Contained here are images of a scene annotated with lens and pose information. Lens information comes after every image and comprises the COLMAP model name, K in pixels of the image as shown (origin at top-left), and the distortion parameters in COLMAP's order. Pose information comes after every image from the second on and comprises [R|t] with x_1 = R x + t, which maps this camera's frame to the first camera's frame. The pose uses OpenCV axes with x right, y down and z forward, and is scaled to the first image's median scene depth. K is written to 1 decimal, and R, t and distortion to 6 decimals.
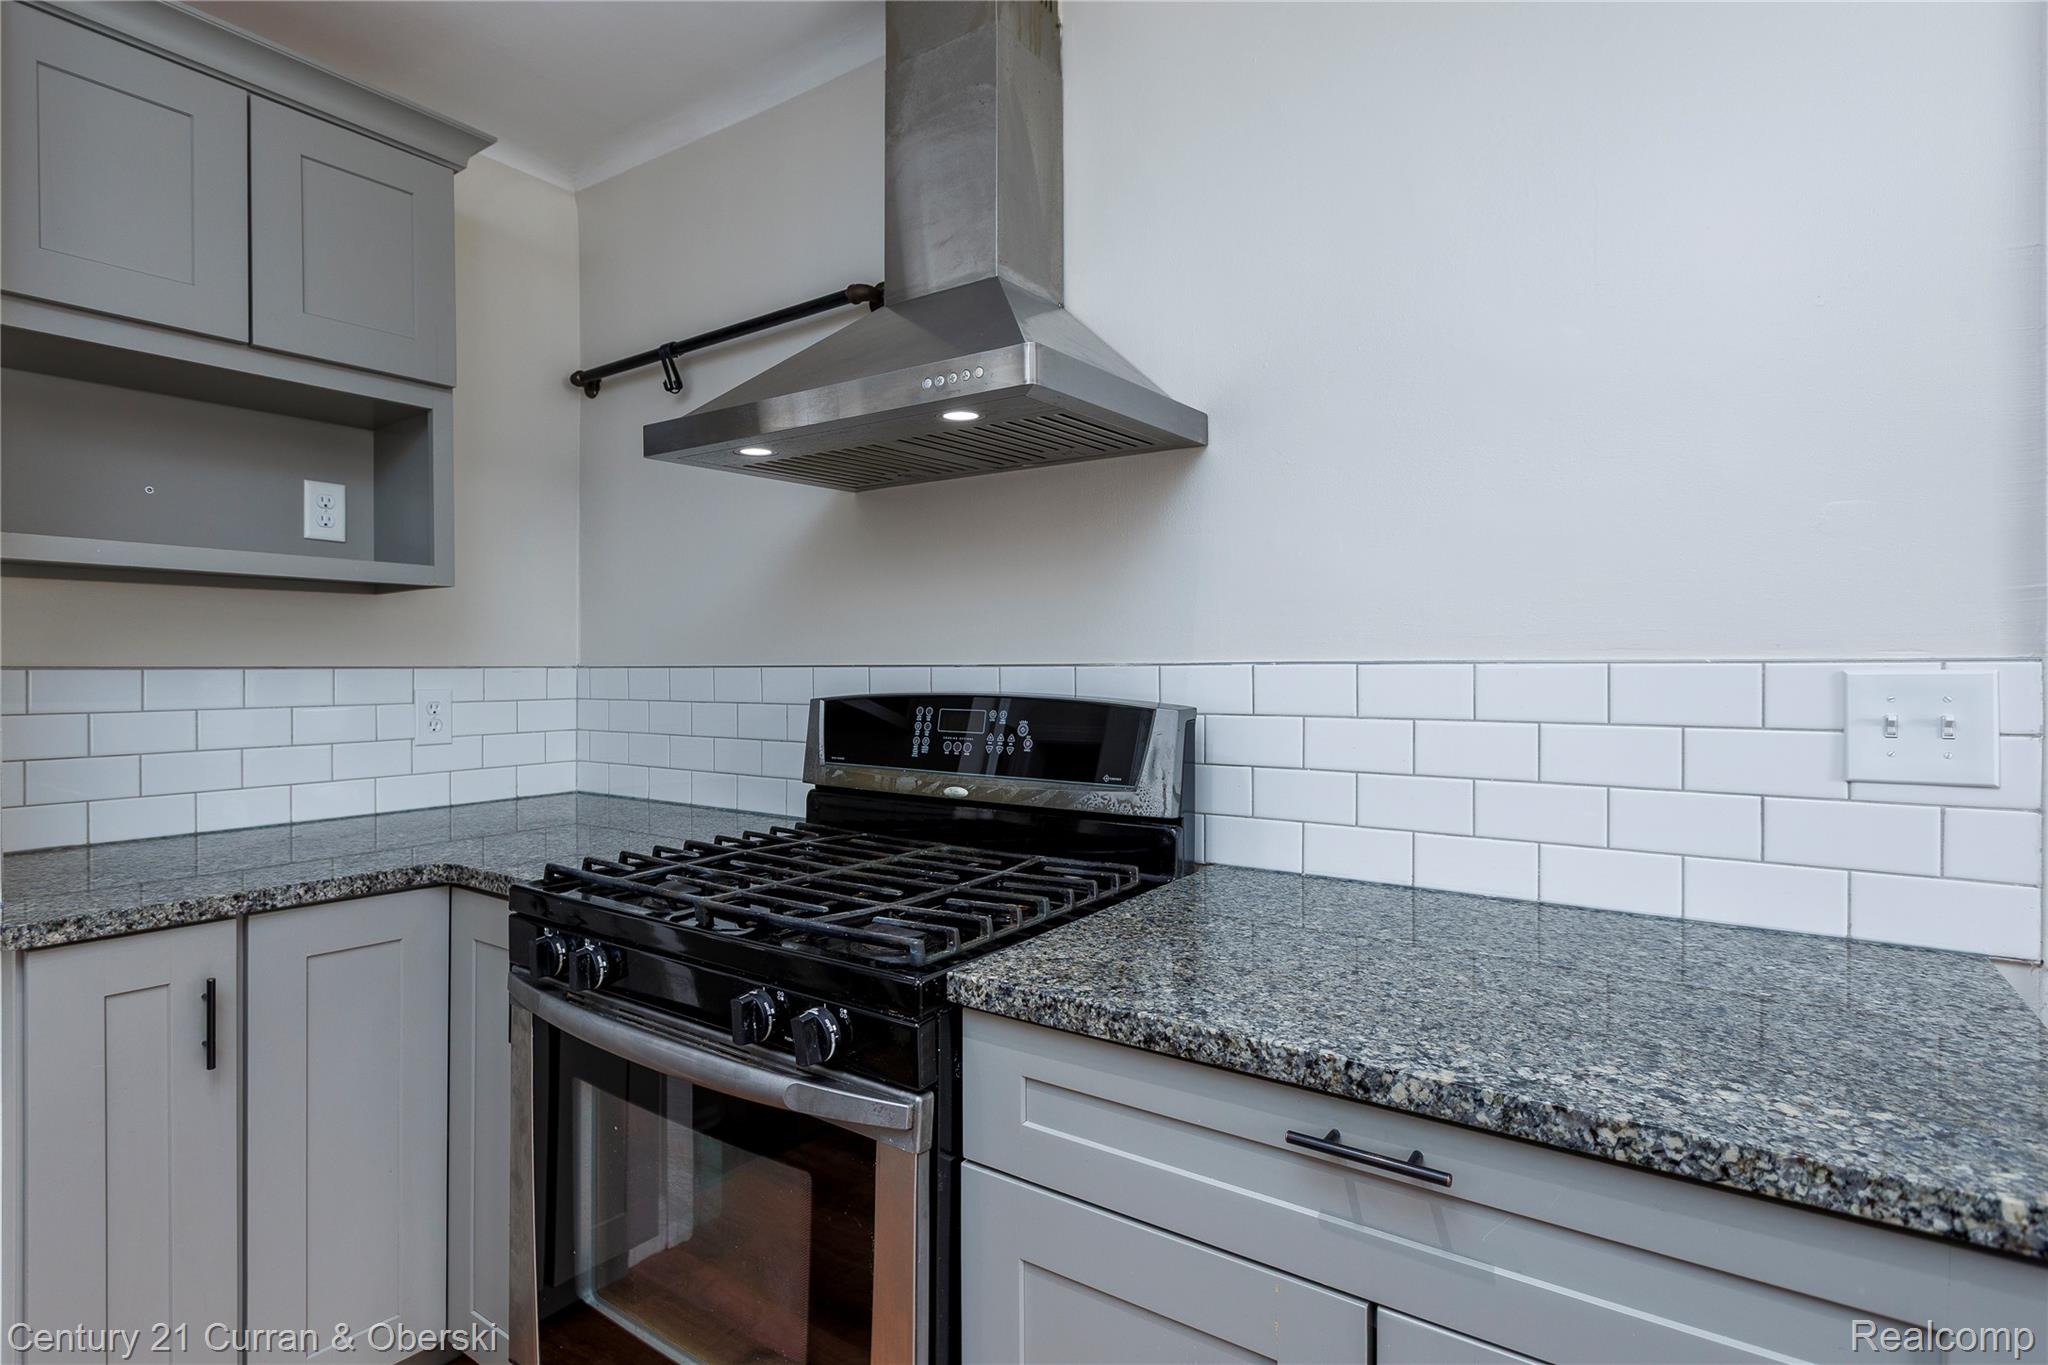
lens RADIAL K [[1010.3, 0, 1021.1], [0, 1010.3, 669.6], [0, 0, 1]] dist [-0.003917, -0.001095]
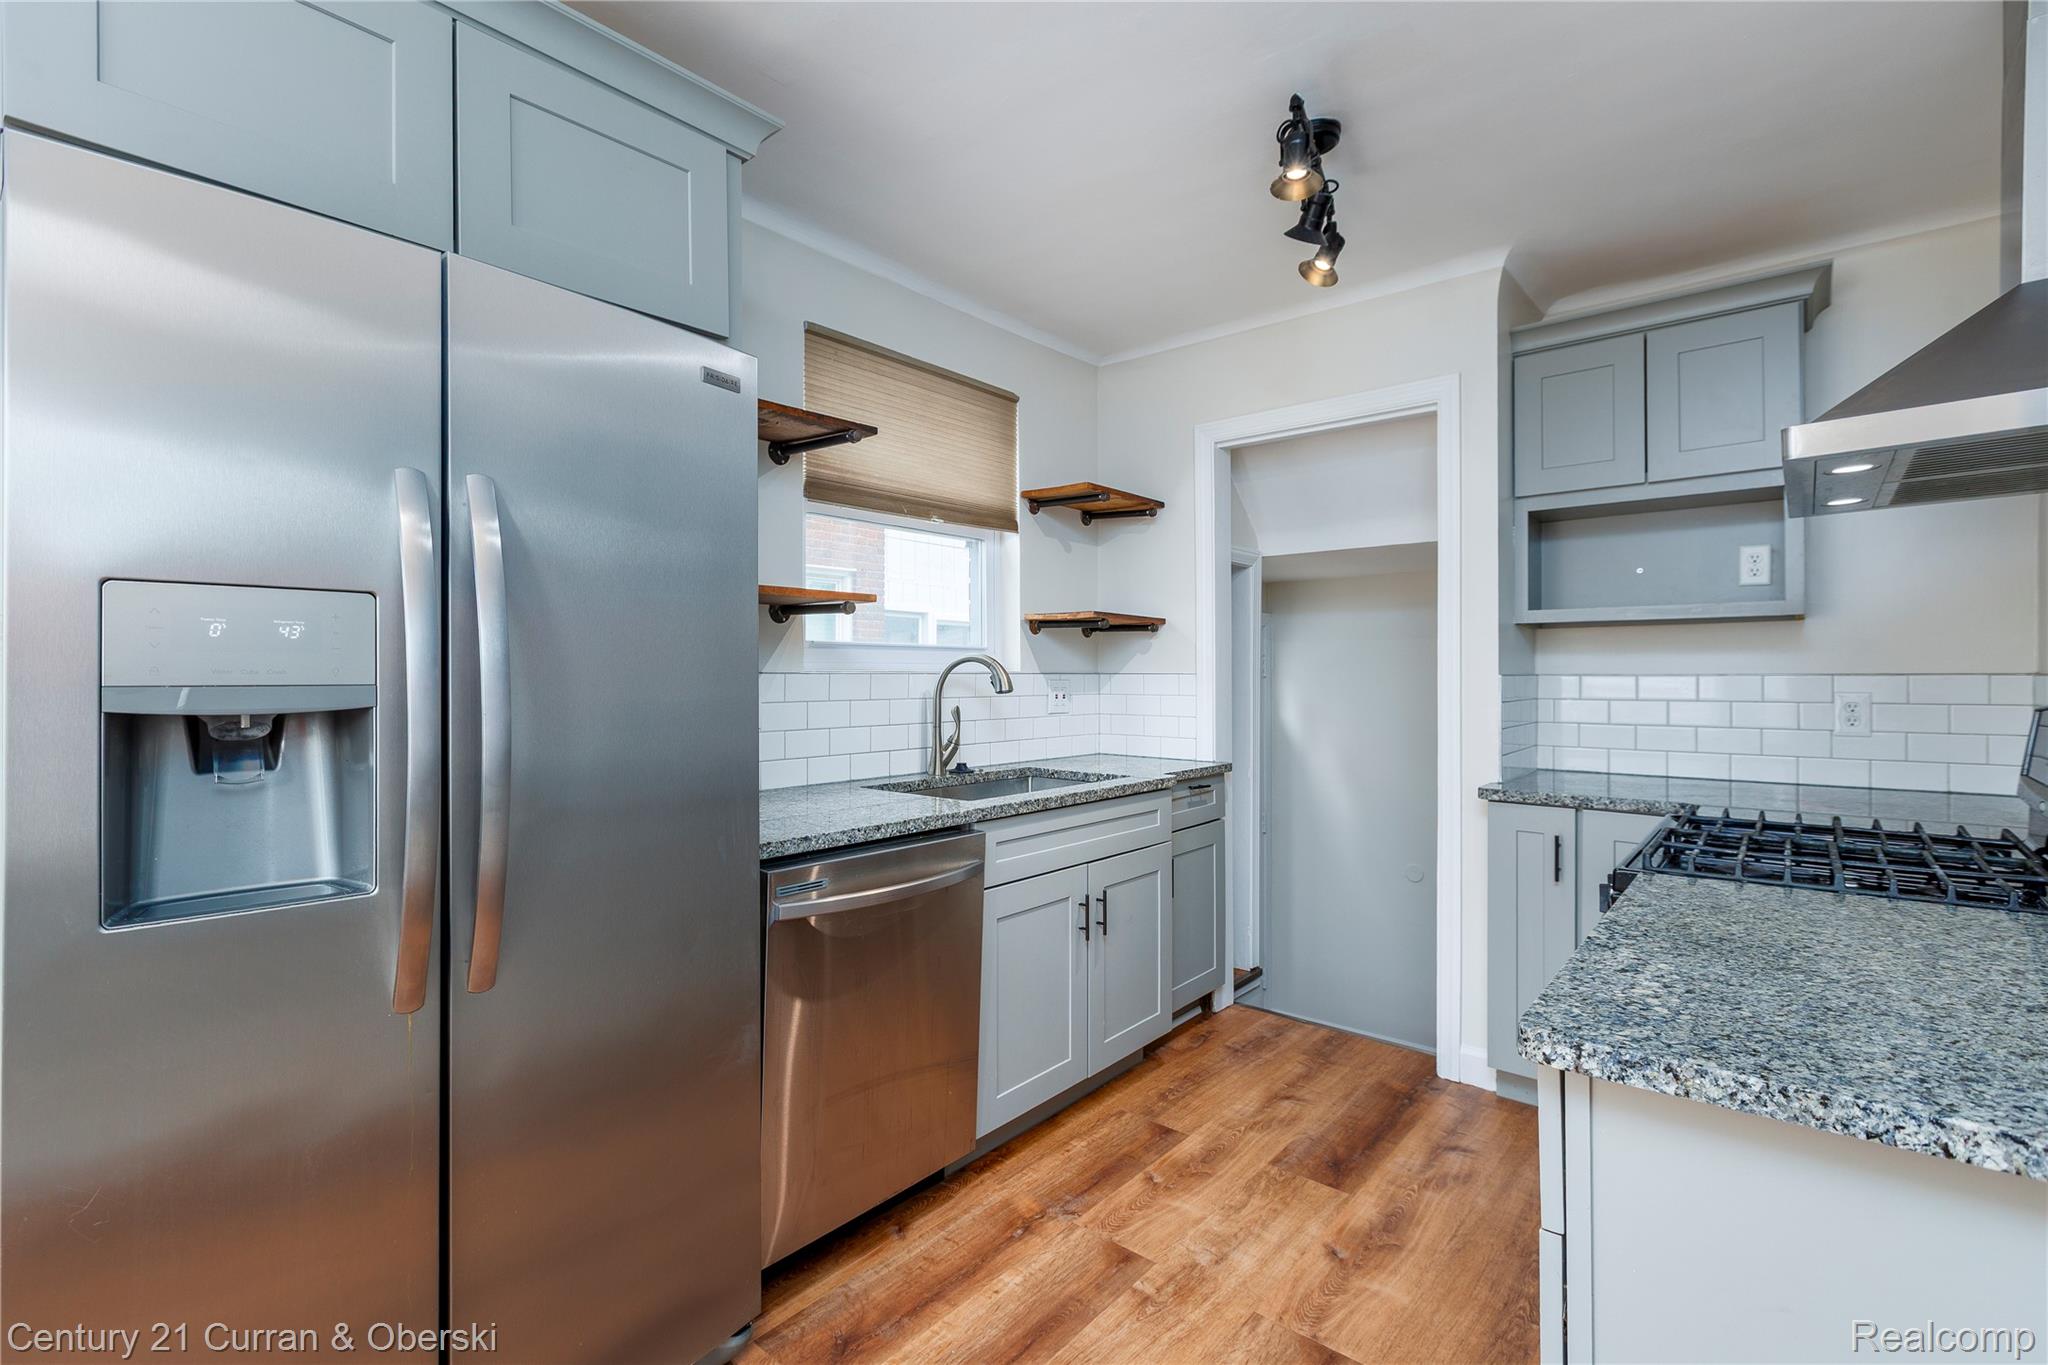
lens RADIAL K [[938.5, 0, 1022.7], [0, 938.5, 675.2], [0, 0, 1]] dist [-0.001196, -0.000254]
pose [[-0.072914, 0.007307, -0.997311, 1.083243], [0.001307, 0.999973, 0.007231, -0.017991], [0.997337, -0.000776, -0.072921, 0.097978]]
